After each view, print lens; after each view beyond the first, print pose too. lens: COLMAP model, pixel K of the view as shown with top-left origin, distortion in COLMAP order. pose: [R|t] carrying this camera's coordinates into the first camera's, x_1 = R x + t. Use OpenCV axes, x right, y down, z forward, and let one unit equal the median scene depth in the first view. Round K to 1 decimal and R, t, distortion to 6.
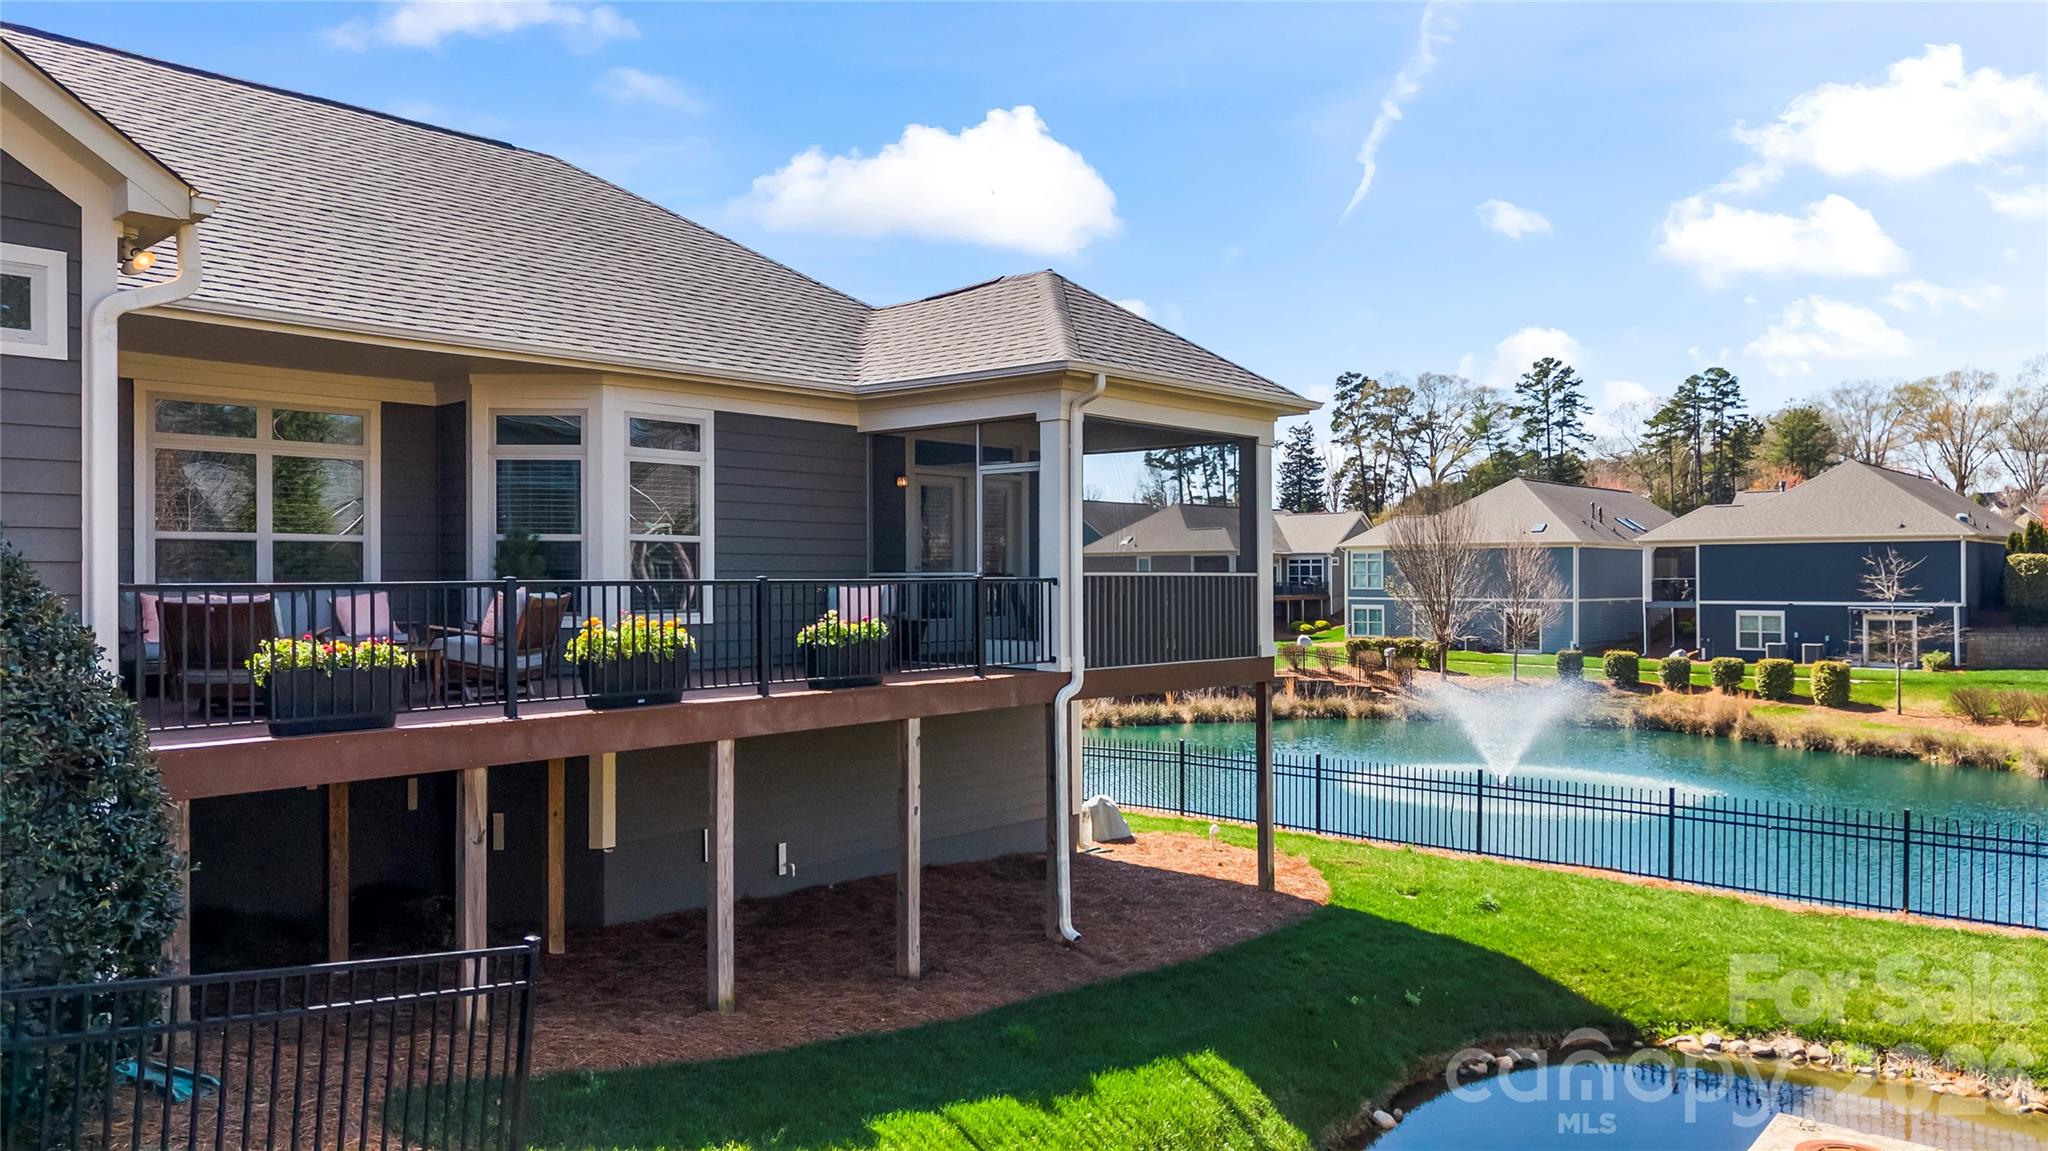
lens RADIAL K [[1371.3, 0, 1024.0], [0, 1371.3, 575.5], [0, 0, 1]] dist [0.001782, -0.000379]
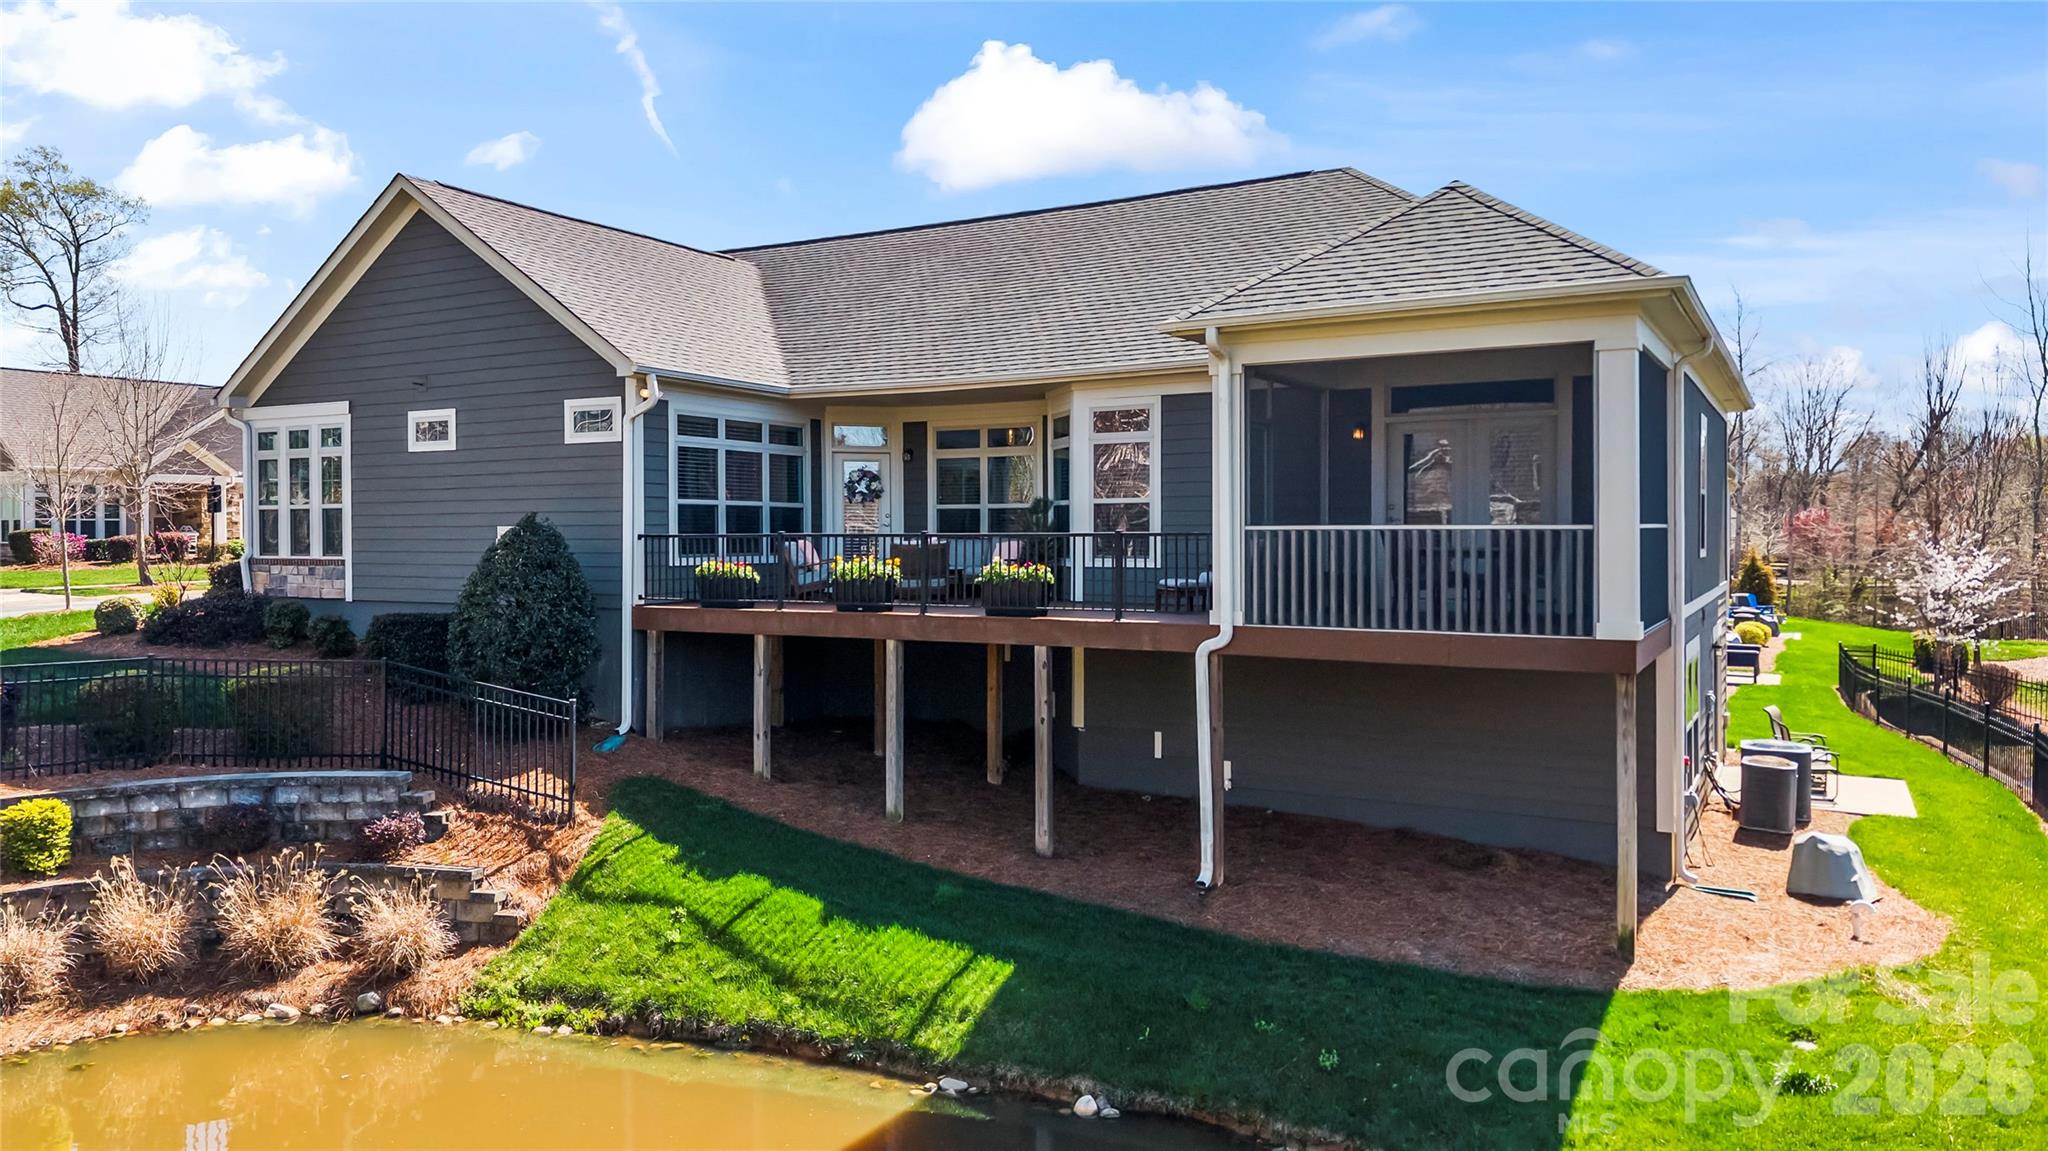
lens RADIAL K [[1341.6, 0, 1017.1], [0, 1341.6, 541.7], [0, 0, 1]] dist [0.083889, -0.000308]
pose [[0.230266, 0.009403, -0.973082, 0.990148], [0.005422, 0.999925, 0.010946, -0.002294], [0.973113, -0.007796, 0.230198, 0.634603]]
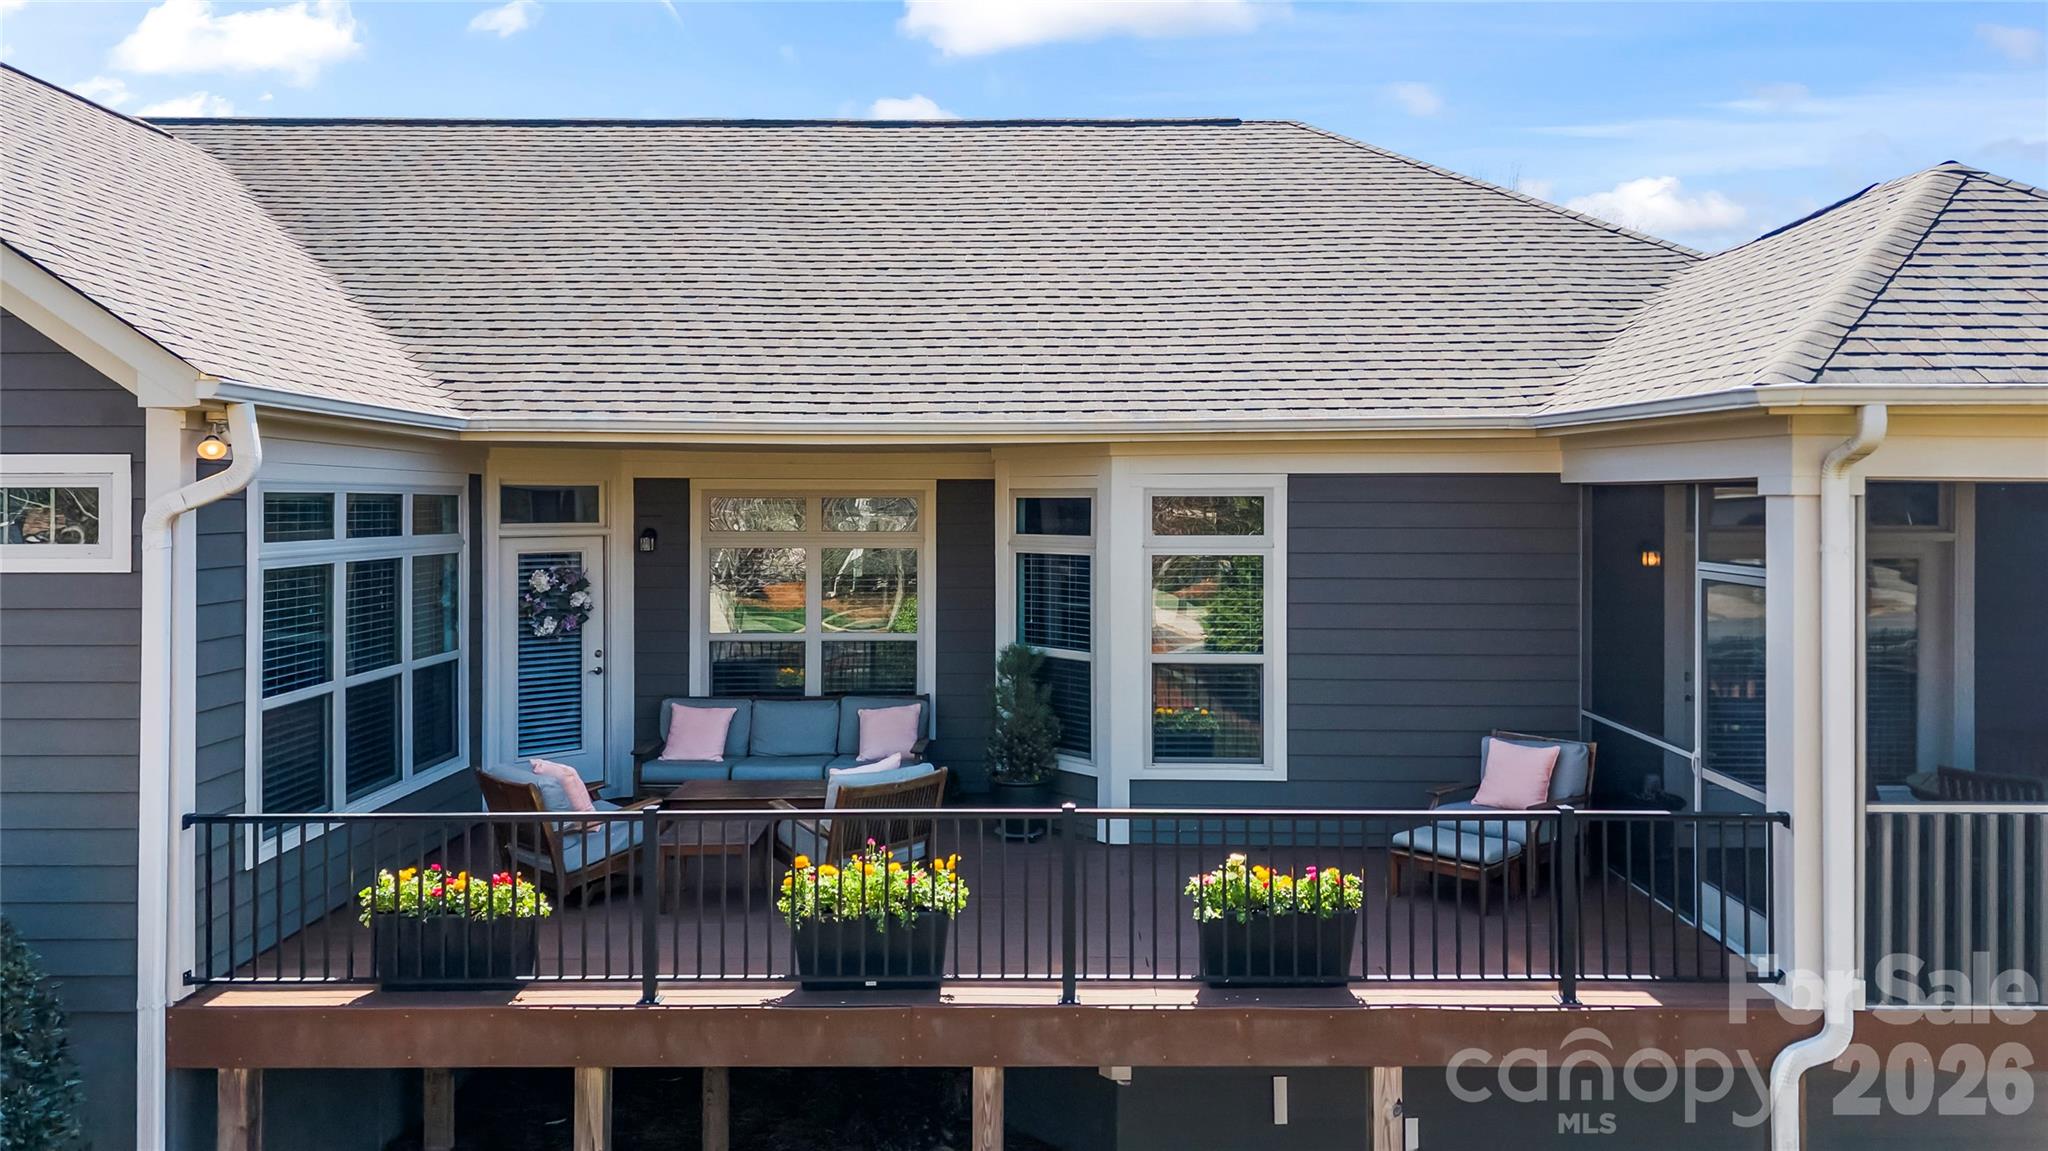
lens RADIAL K [[1387.6, 0, 1022.7], [0, 1387.6, 506.2], [0, 0, 1]] dist [0.027550, -0.001659]
pose [[0.666173, 0.002008, -0.745795, 0.221113], [0.002131, 0.999987, 0.004597, -0.114959], [0.745795, -0.004652, 0.666160, 0.462766]]
